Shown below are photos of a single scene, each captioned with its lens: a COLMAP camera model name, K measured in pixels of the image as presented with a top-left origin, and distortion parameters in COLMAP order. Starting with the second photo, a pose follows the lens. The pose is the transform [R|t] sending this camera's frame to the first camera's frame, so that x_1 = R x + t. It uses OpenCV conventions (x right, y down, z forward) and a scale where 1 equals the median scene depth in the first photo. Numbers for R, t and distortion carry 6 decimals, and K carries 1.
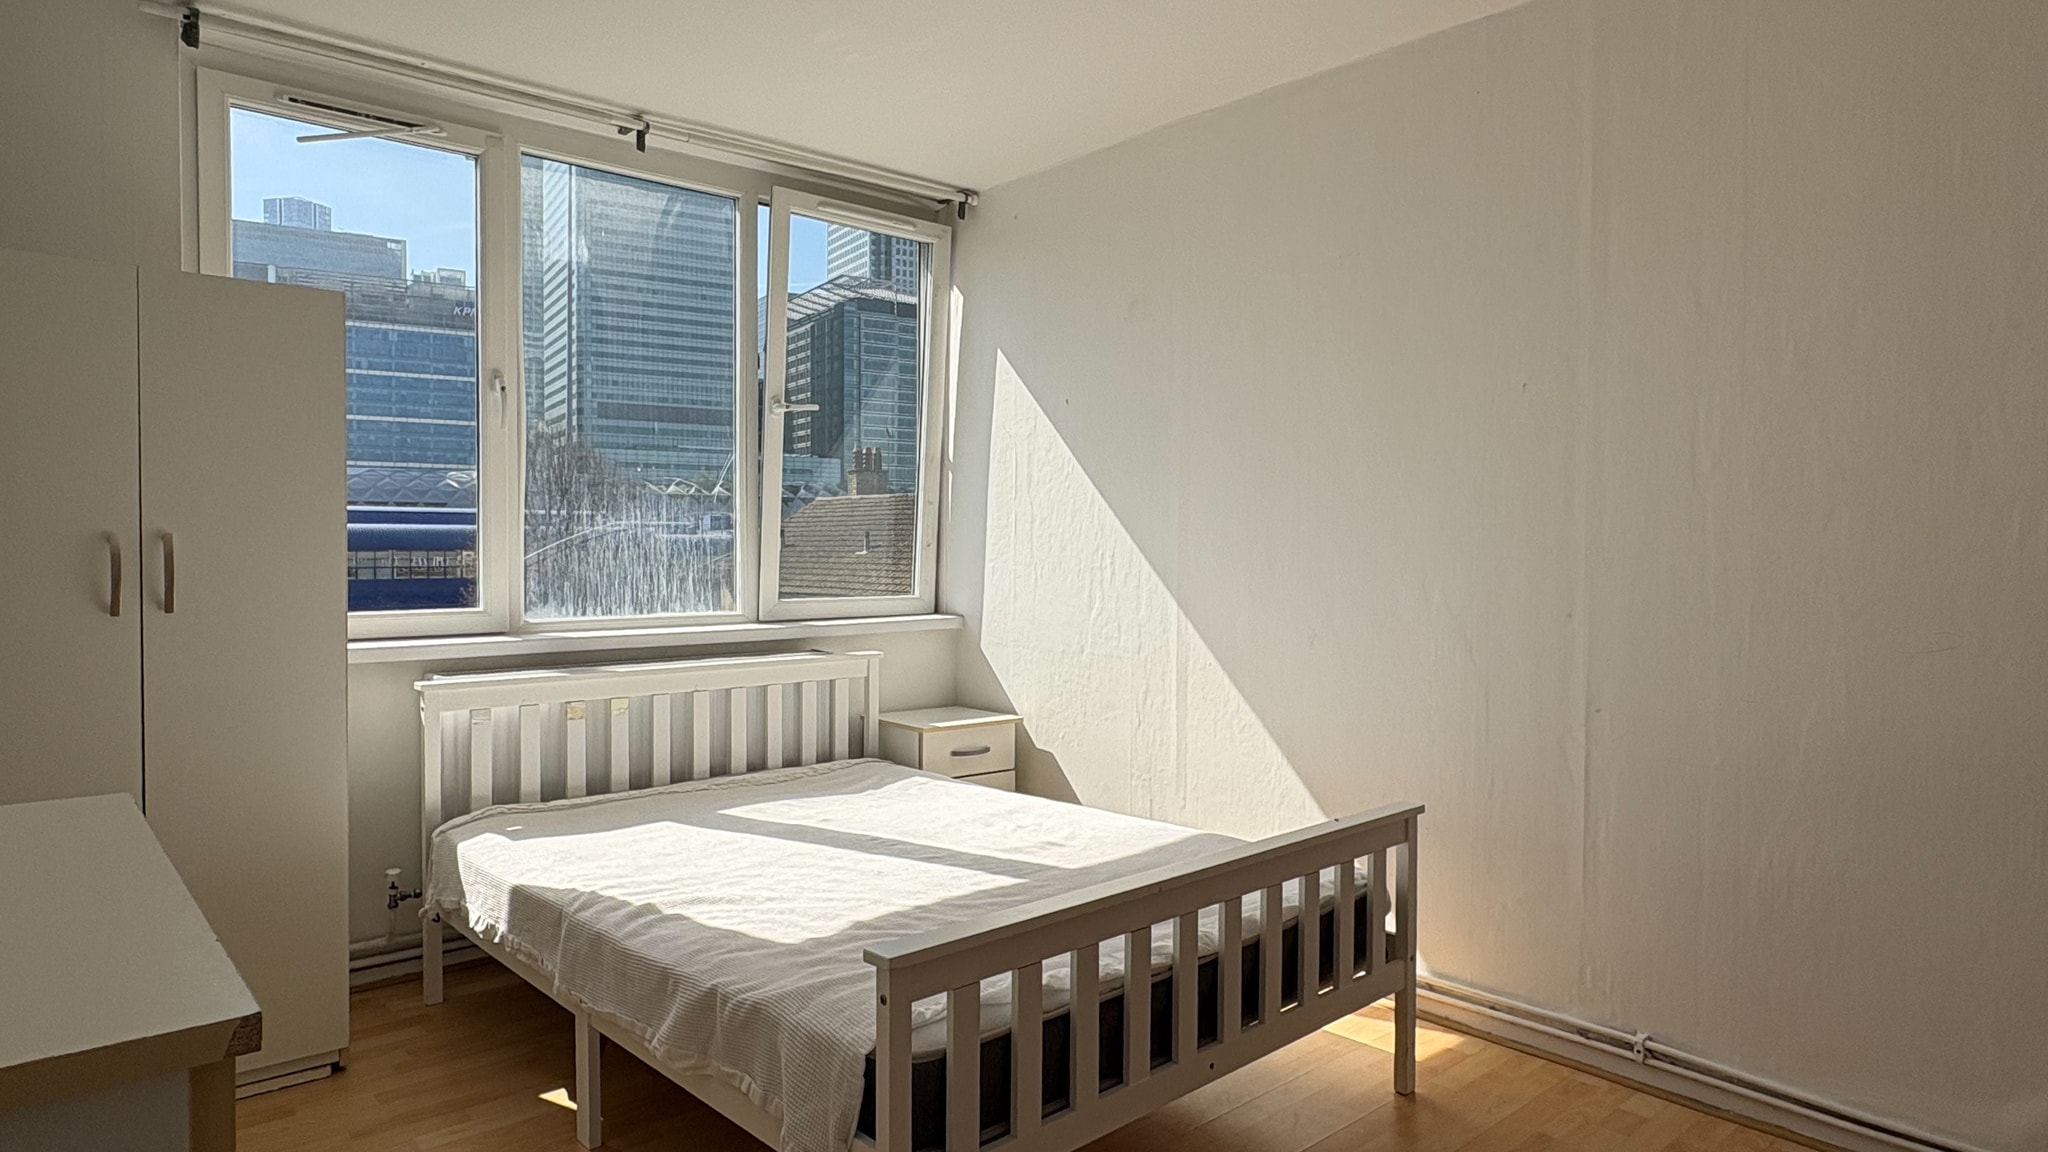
lens RADIAL K [[1184.7, 0, 1002.7], [0, 1184.7, 567.7], [0, 0, 1]] dist [-0.003064, -0.000170]
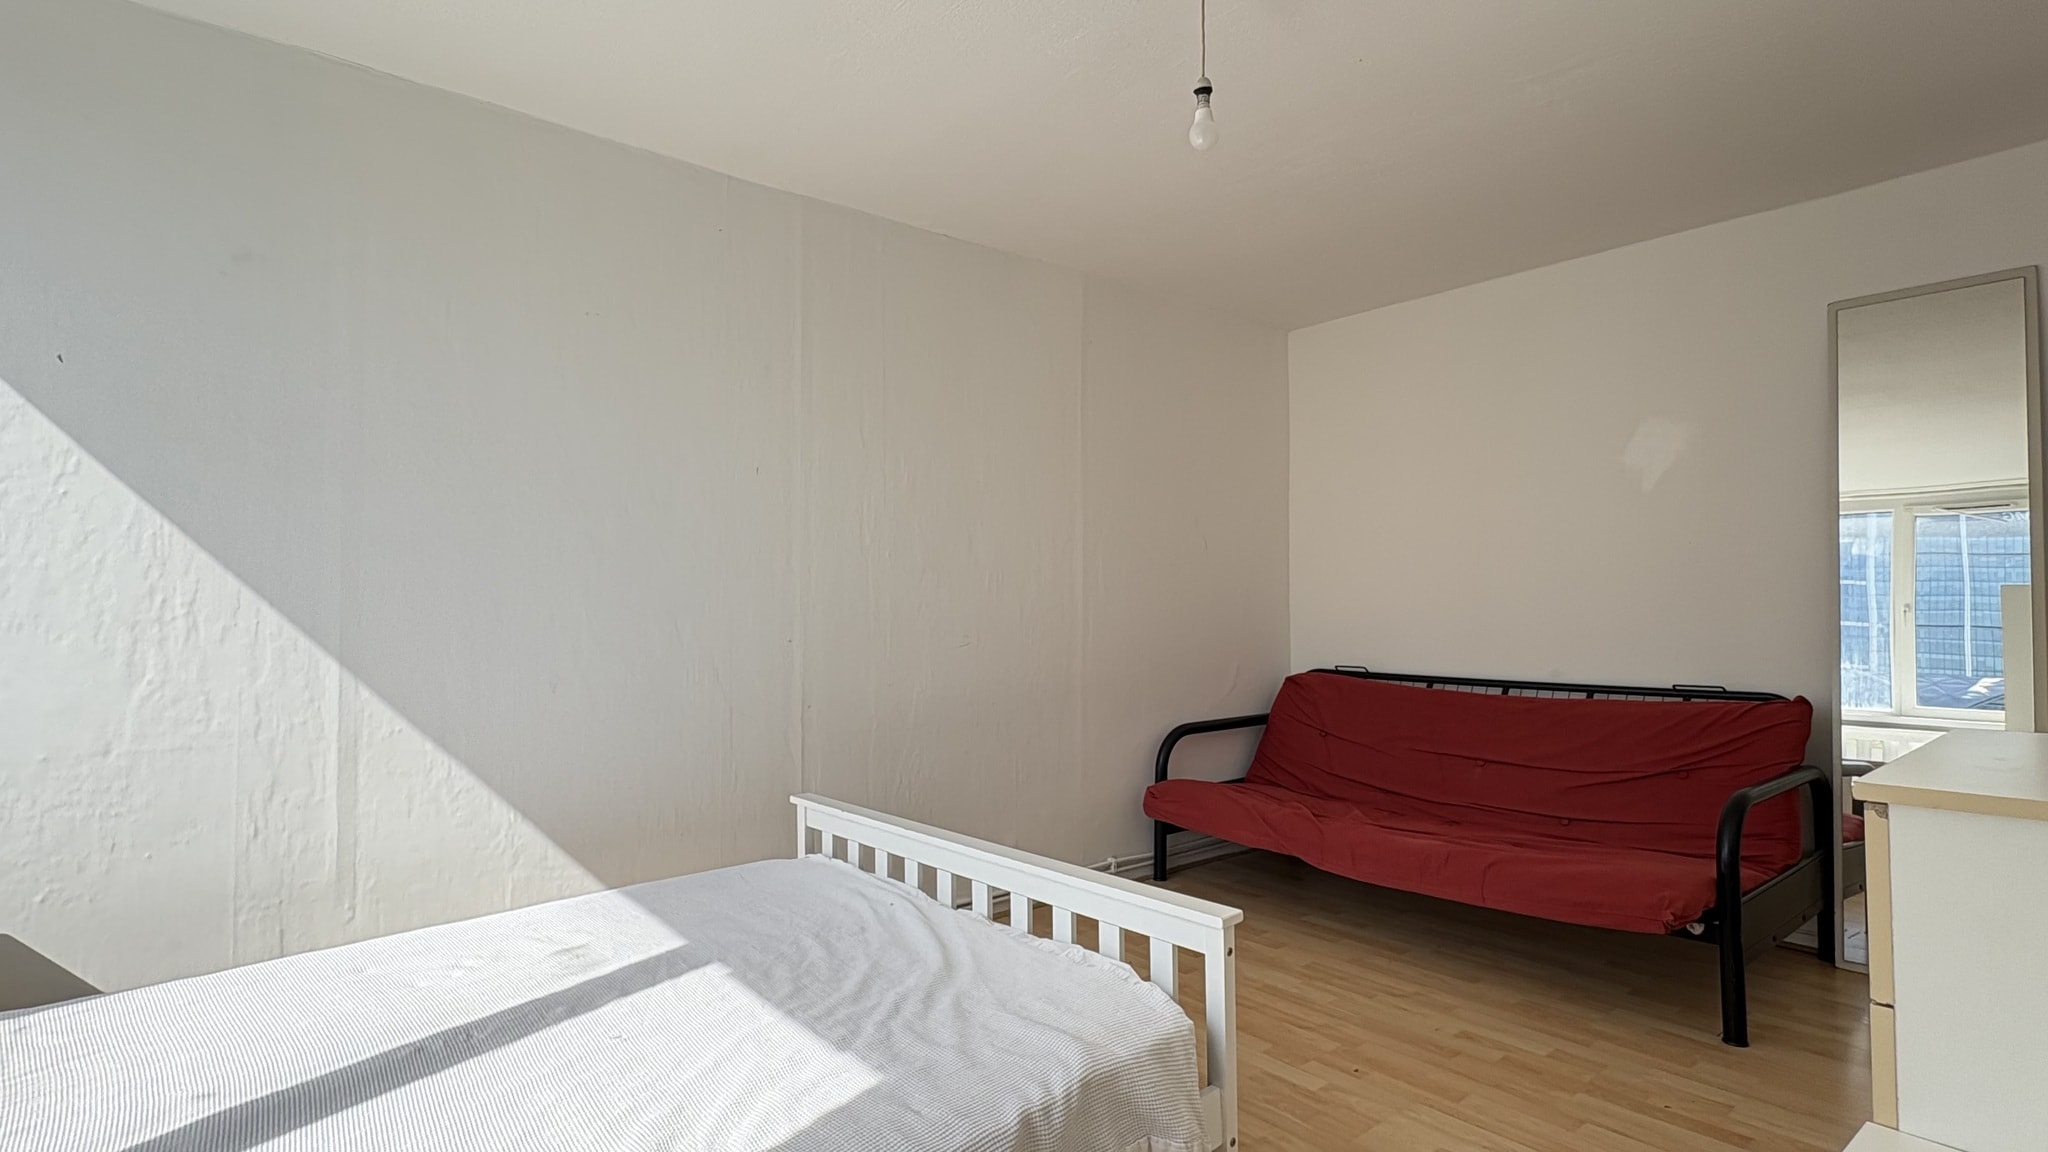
lens RADIAL K [[996.1, 0, 1024.0], [0, 996.1, 576.0], [0, 0, 1]] dist [0.000146, 0.000205]
pose [[0.010793, 0.025848, 0.999608, -0.500356], [0.022852, 0.999398, -0.026089, 0.000675], [-0.999681, 0.023124, 0.010196, 0.525249]]
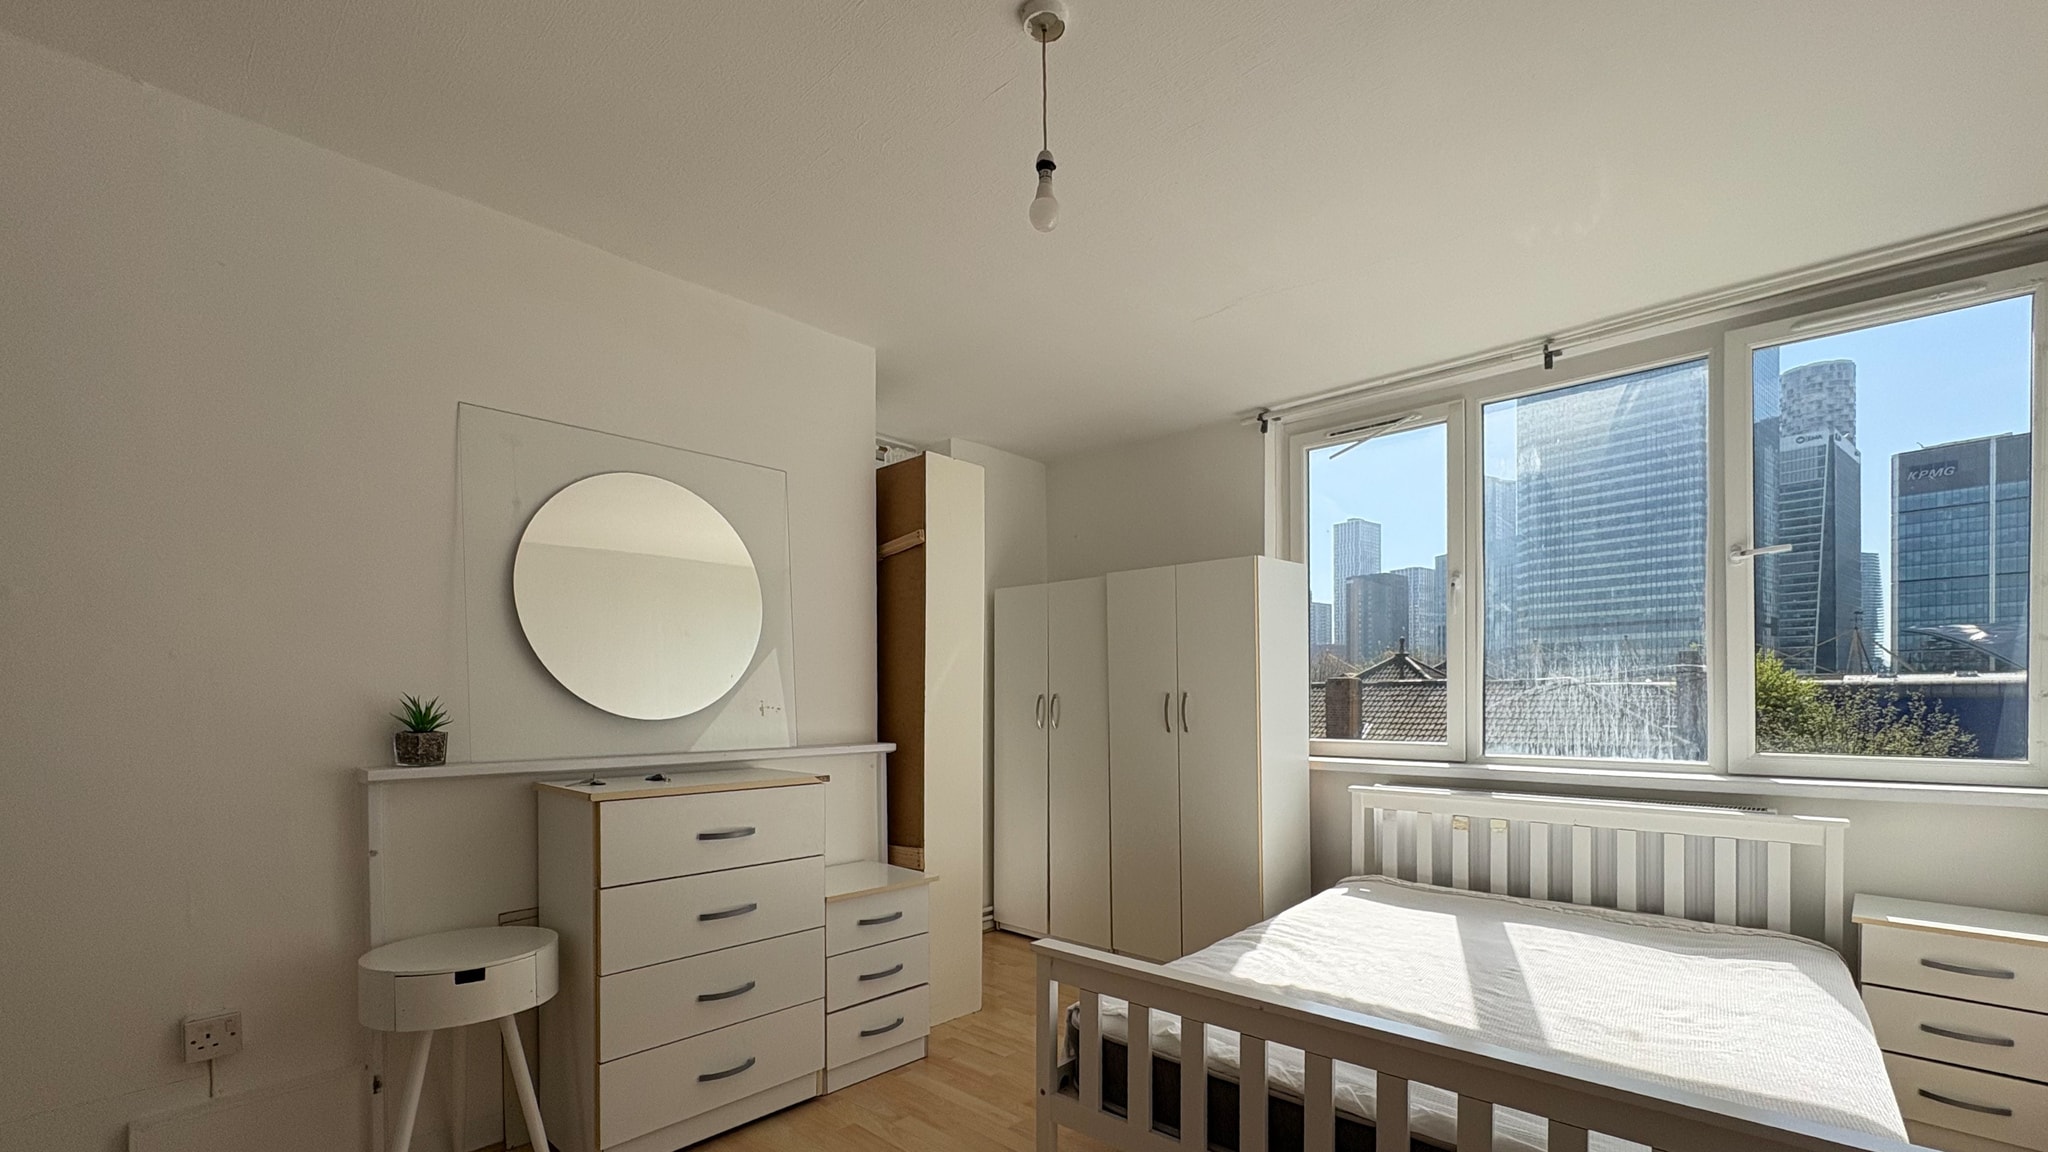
lens RADIAL K [[868.3, 0, 1032.6], [0, 868.3, 701.1], [0, 0, 1]] dist [0.000615, 0.000115]
pose [[0.112442, -0.000054, -0.993658, 0.491117], [-0.016282, 0.999866, -0.001897, -0.004822], [0.993525, 0.016392, 0.112426, 0.372187]]
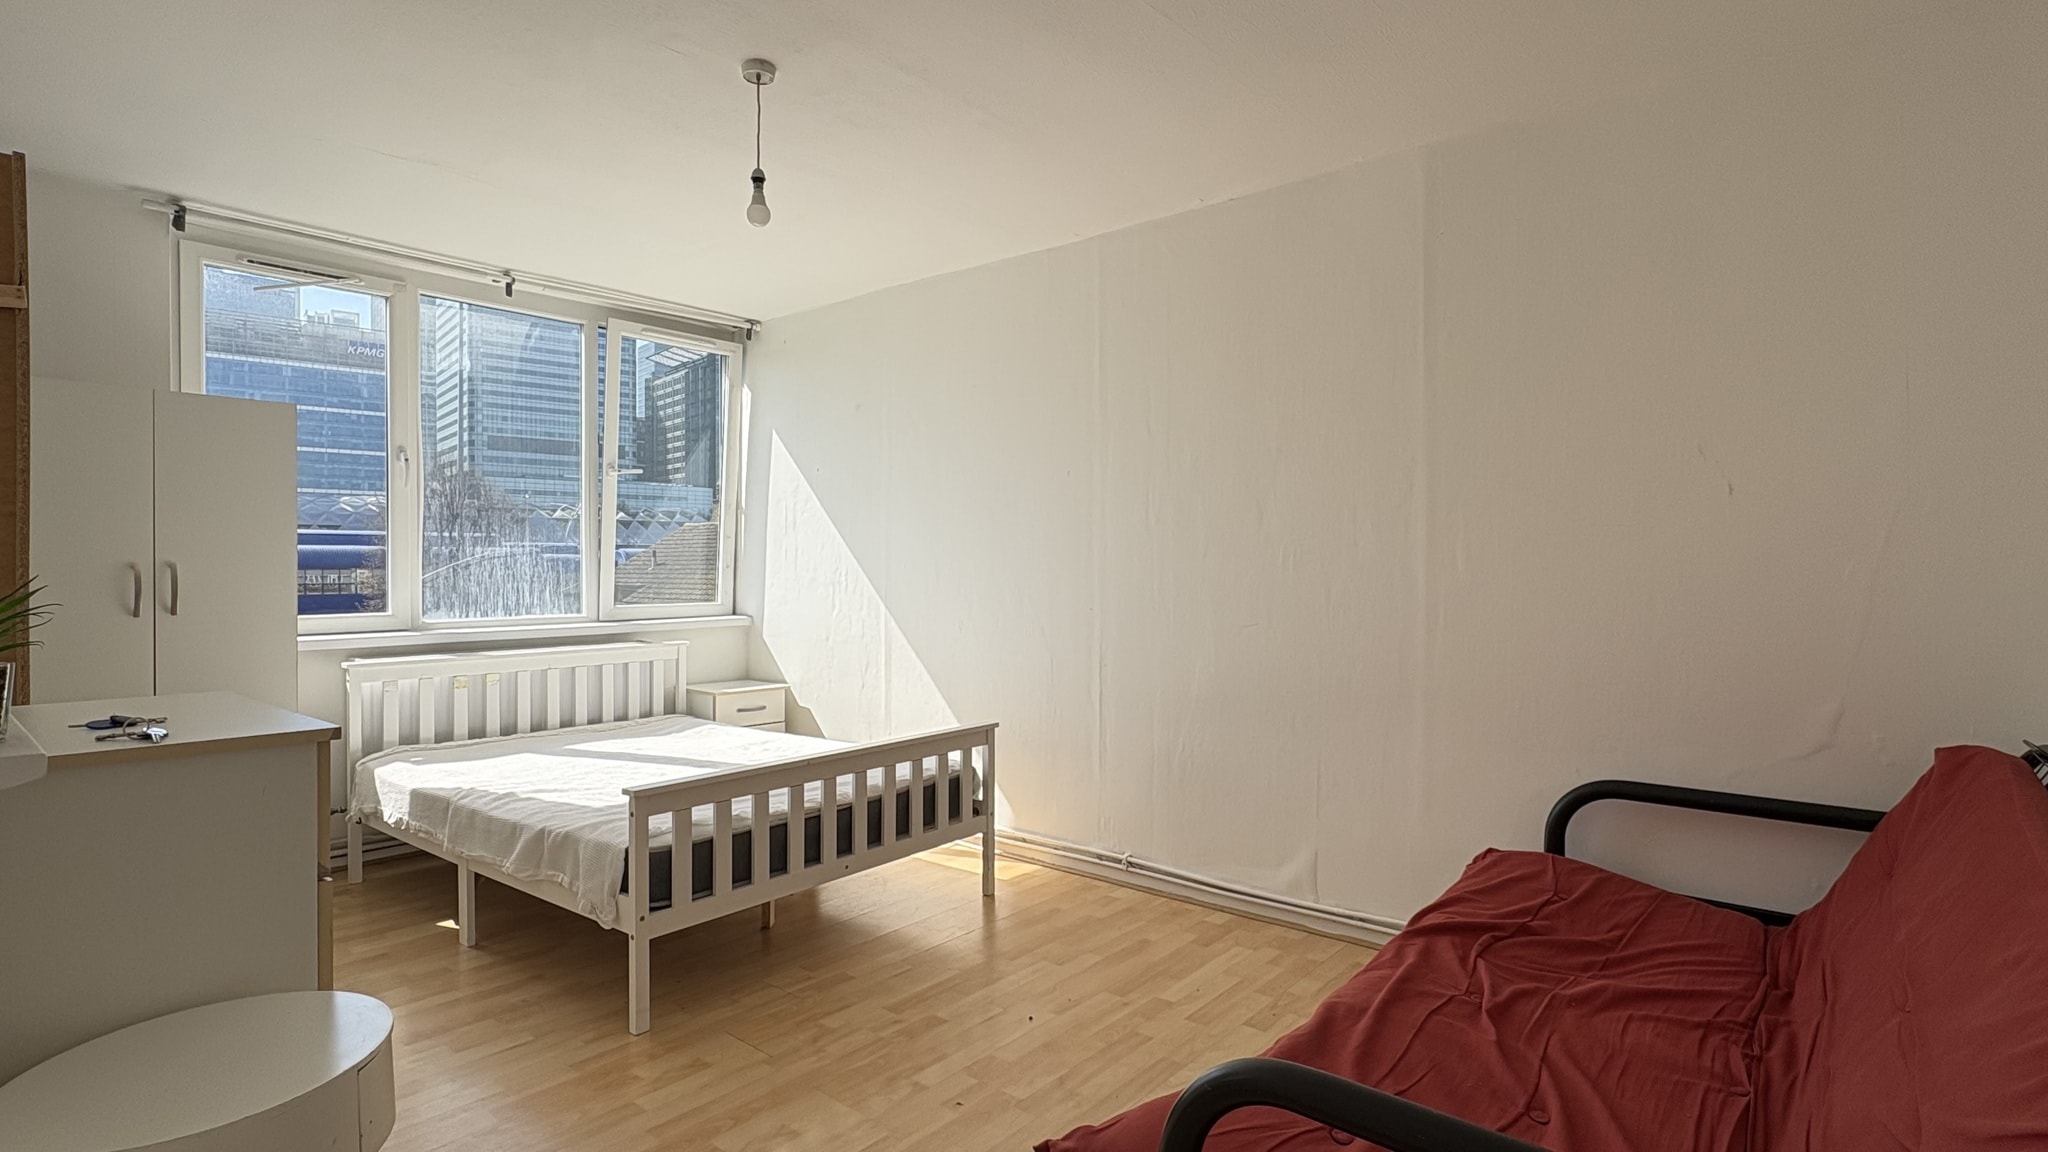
lens RADIAL K [[1007.4, 0, 1011.2], [0, 1007.4, 570.5], [0, 0, 1]] dist [-0.001891, 0.000344]
pose [[0.988845, -0.003503, 0.148909, 0.112808], [0.005137, 0.999931, -0.010592, -0.000192], [-0.148862, 0.011239, 0.988794, -0.293524]]
